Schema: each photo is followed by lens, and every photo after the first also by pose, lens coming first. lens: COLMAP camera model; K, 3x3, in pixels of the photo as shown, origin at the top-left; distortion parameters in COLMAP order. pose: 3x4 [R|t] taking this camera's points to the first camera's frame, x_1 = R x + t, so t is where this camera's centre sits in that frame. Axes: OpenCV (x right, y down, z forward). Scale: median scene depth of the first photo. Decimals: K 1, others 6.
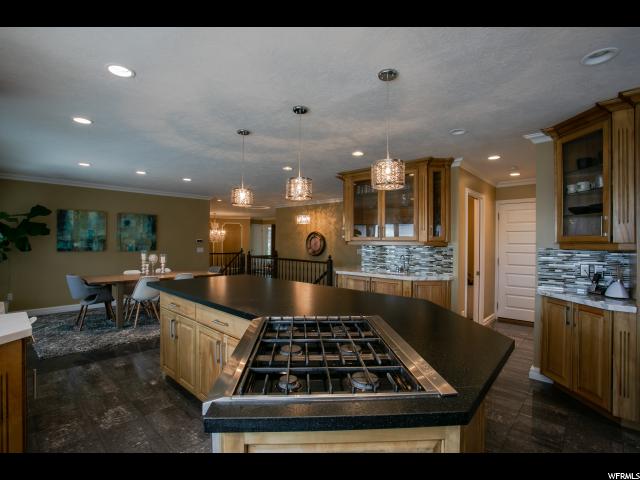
lens RADIAL K [[314.5, 0, 318.4], [0, 314.5, 241.1], [0, 0, 1]] dist [-0.025202, 0.000850]
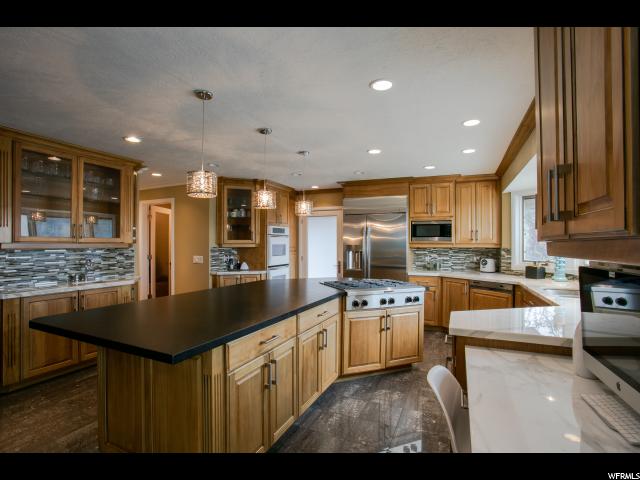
lens RADIAL K [[314.5, 0, 319.0], [0, 314.5, 239.2], [0, 0, 1]] dist [-0.025202, 0.000850]
pose [[-0.304233, 0.005231, 0.952583, -0.551970], [-0.009544, 0.999918, -0.008539, -0.006317], [-0.952550, -0.011690, -0.304158, 0.525751]]
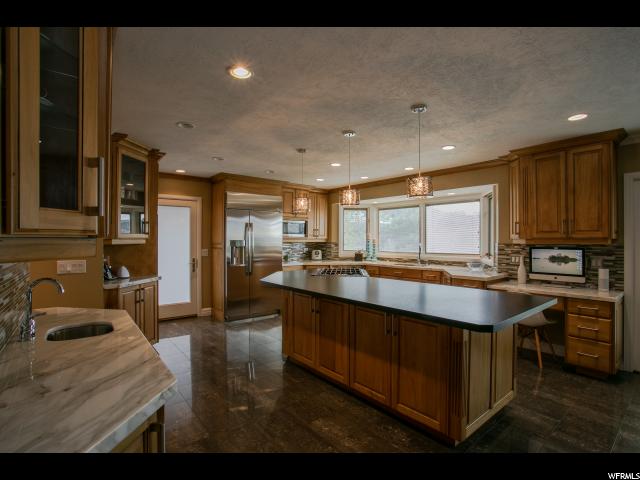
lens RADIAL K [[314.5, 0, 315.7], [0, 314.5, 240.6], [0, 0, 1]] dist [-0.025202, 0.000850]
pose [[-0.989553, -0.012441, 0.143629, -0.047680], [-0.012809, 0.999917, -0.001635, 0.000823], [-0.143596, -0.003458, -0.989630, 1.013786]]
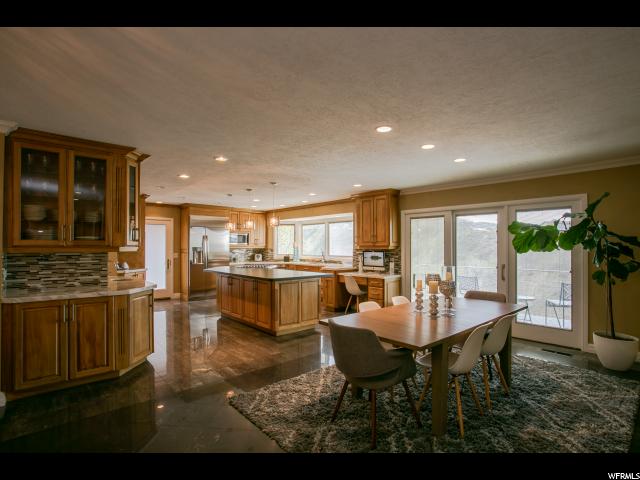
lens RADIAL K [[314.5, 0, 303.8], [0, 314.5, 244.7], [0, 0, 1]] dist [-0.025202, 0.000850]
pose [[-0.992369, -0.010636, 0.122844, -0.323327], [-0.011965, 0.999878, -0.010086, -0.000428], [-0.122722, -0.011479, -0.992375, 1.448827]]
